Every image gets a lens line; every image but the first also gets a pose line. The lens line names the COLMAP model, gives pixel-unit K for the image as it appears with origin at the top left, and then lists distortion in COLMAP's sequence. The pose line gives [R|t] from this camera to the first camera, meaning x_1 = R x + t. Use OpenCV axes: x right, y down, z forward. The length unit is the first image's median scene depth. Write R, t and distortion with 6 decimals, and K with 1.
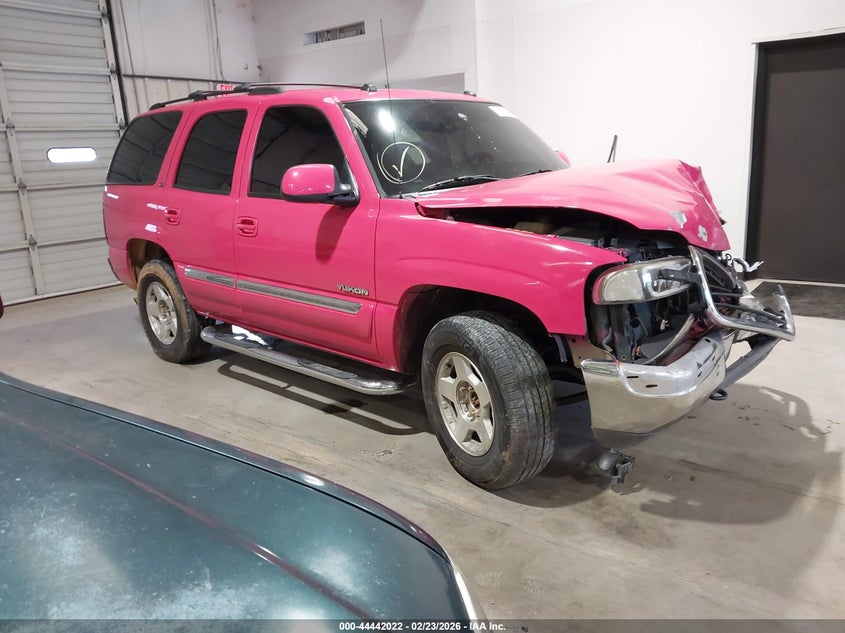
lens RADIAL K [[665.2, 0, 422.5], [0, 665.2, 316.5], [0, 0, 1]] dist [0.010637, -0.000503]
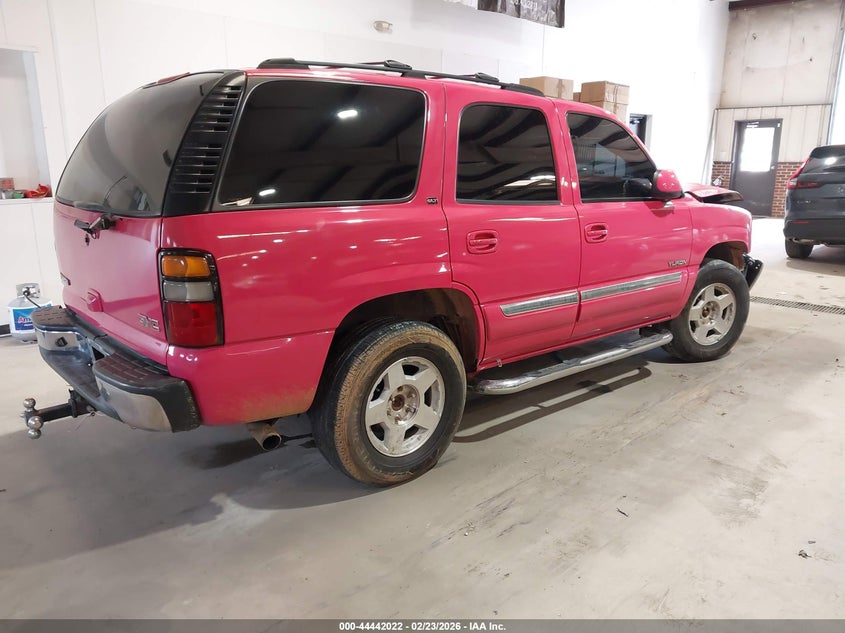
lens RADIAL K [[665.2, 0, 422.5], [0, 665.2, 316.5], [0, 0, 1]] dist [0.010637, -0.000503]
pose [[0.102741, -0.178556, 0.978551, -1.222538], [0.241880, 0.958714, 0.149540, -0.216252], [-0.964851, 0.221328, 0.141688, 1.087928]]
